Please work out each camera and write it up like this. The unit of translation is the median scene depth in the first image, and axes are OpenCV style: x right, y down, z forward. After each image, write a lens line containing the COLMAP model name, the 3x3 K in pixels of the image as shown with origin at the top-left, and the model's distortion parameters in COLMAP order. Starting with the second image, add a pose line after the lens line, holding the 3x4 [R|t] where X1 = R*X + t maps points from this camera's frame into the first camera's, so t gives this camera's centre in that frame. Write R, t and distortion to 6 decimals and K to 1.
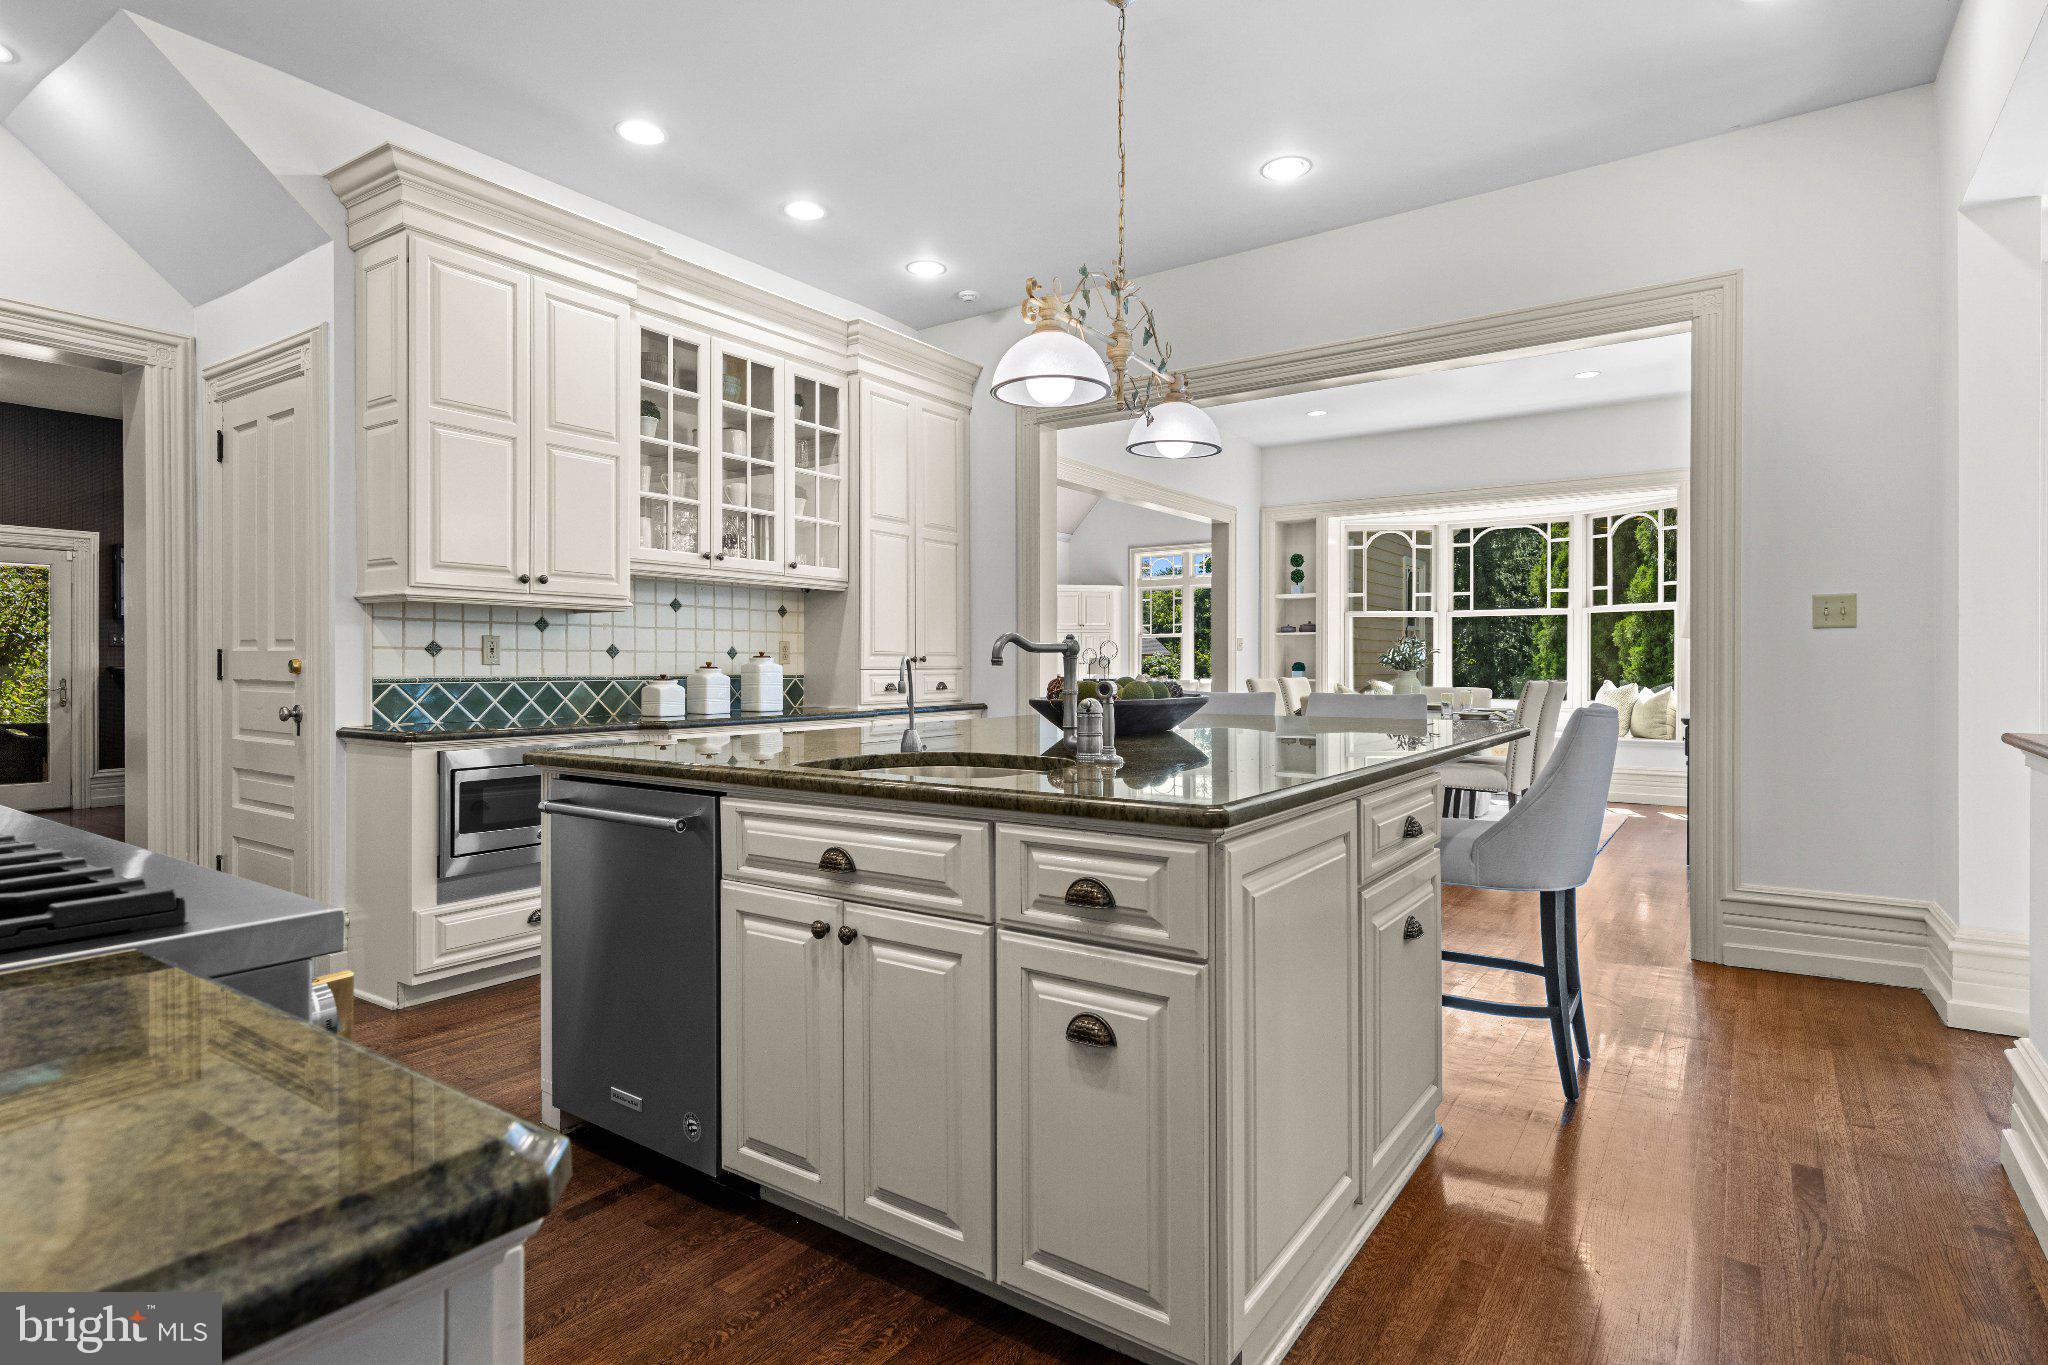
lens RADIAL K [[1051.3, 0, 1024.0], [0, 1051.3, 682.5], [0, 0, 1]] dist [0.003150, 0.001106]
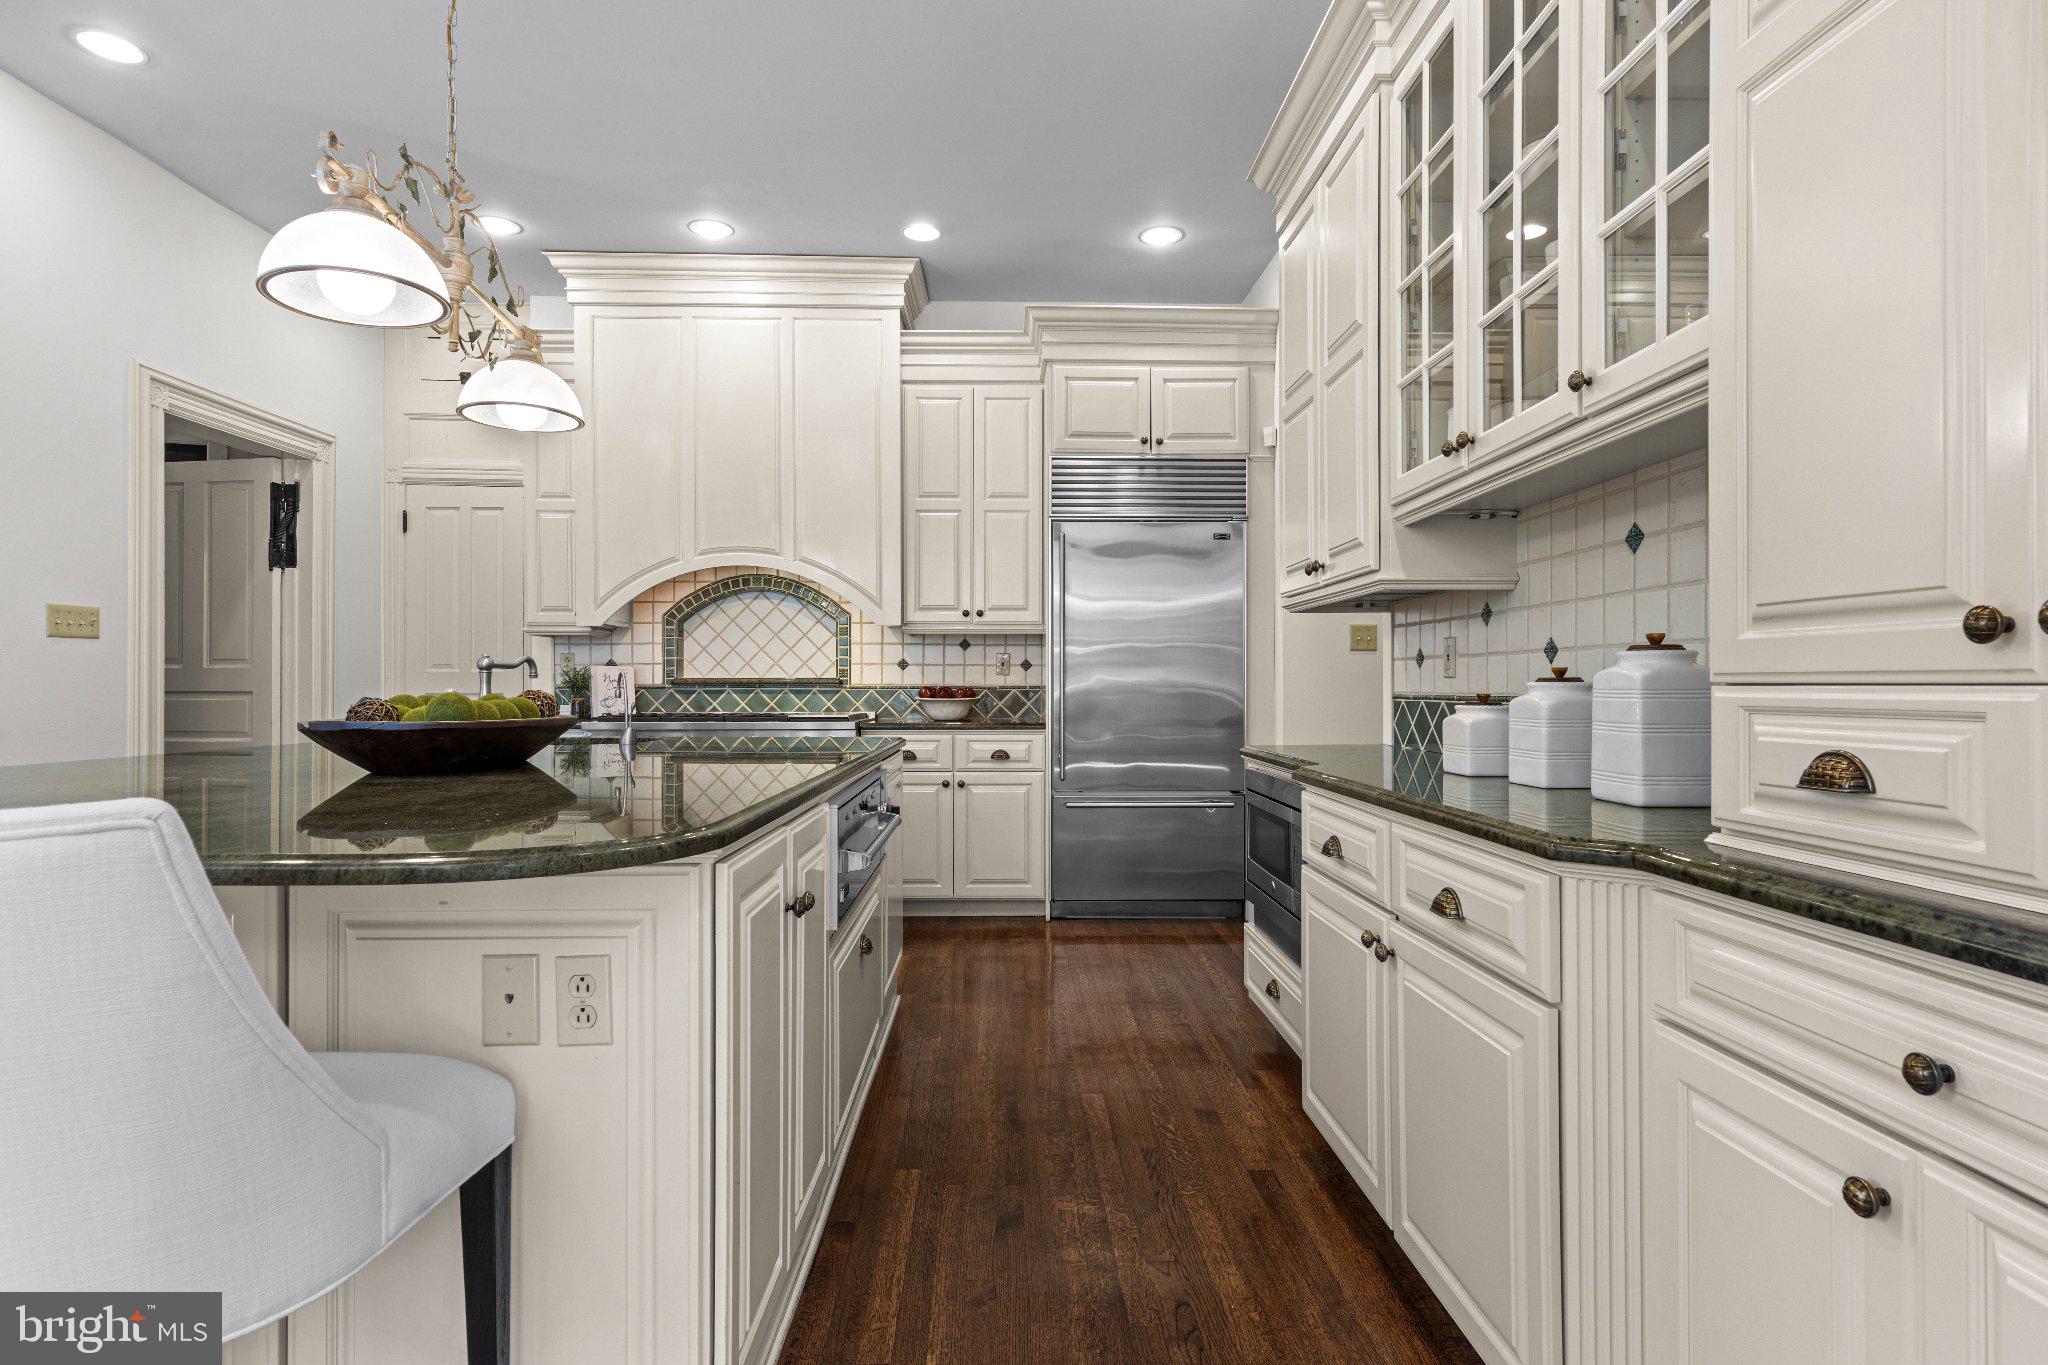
lens RADIAL K [[1051.3, 0, 1024.0], [0, 1051.3, 682.5], [0, 0, 1]] dist [0.003150, 0.001106]
pose [[-0.806678, -0.000254, -0.590991, 0.137303], [-0.006834, 0.999937, 0.008898, -0.015551], [0.590951, 0.011217, -0.806629, 1.225674]]
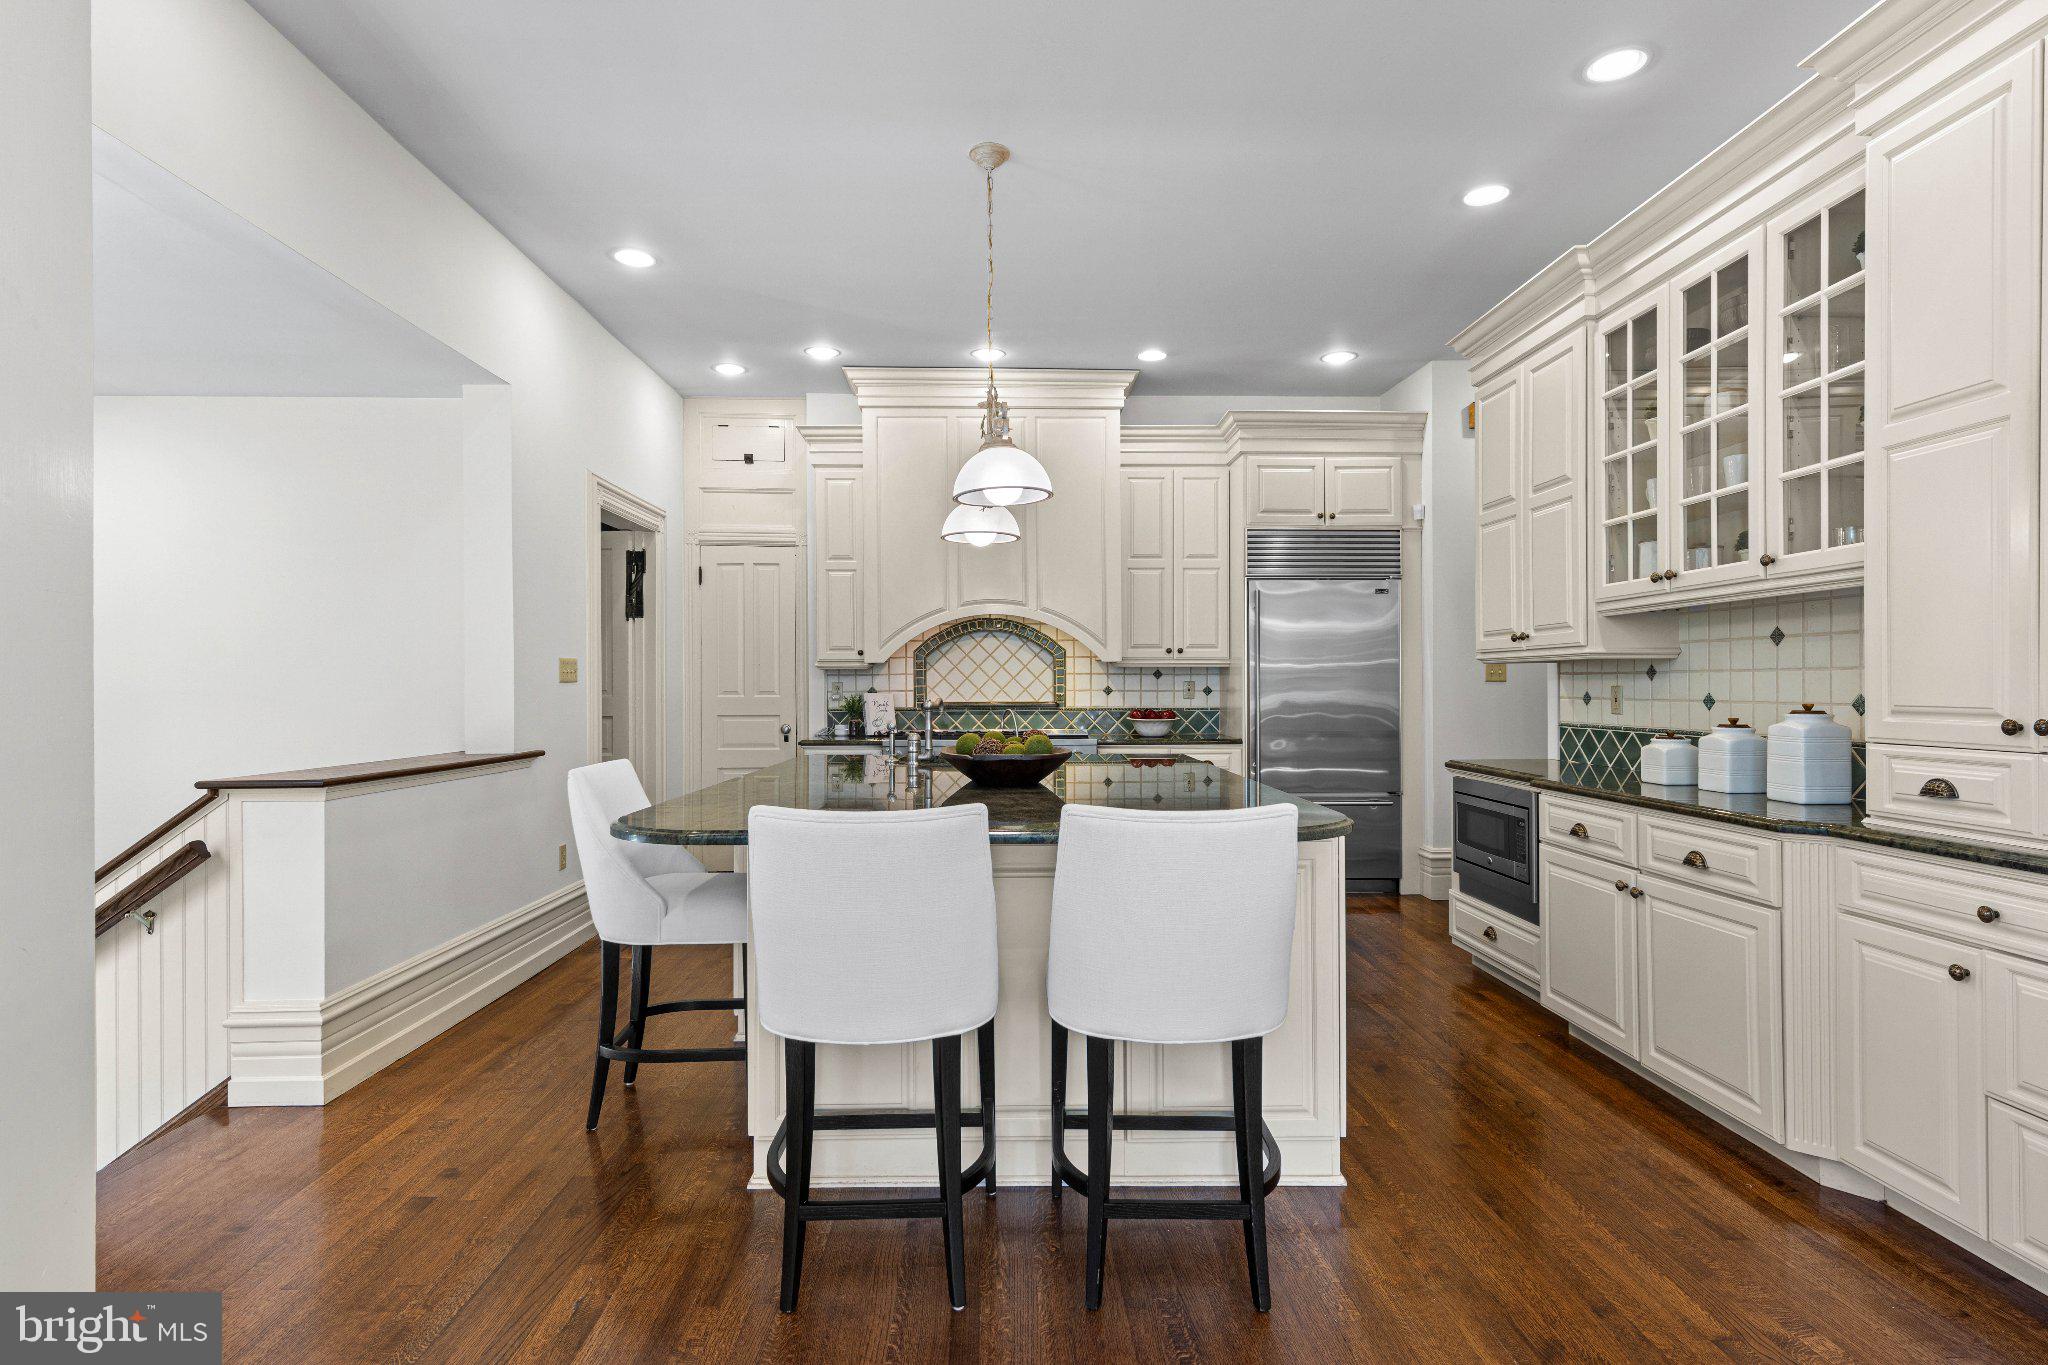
lens RADIAL K [[1044.4, 0, 1024.0], [0, 1044.4, 682.5], [0, 0, 1]] dist [0.006209, 0.000047]
pose [[-0.803653, 0.002946, -0.595091, 0.498756], [-0.003198, 0.999952, 0.009268, -0.048217], [0.595090, 0.009351, -0.803605, 1.285372]]
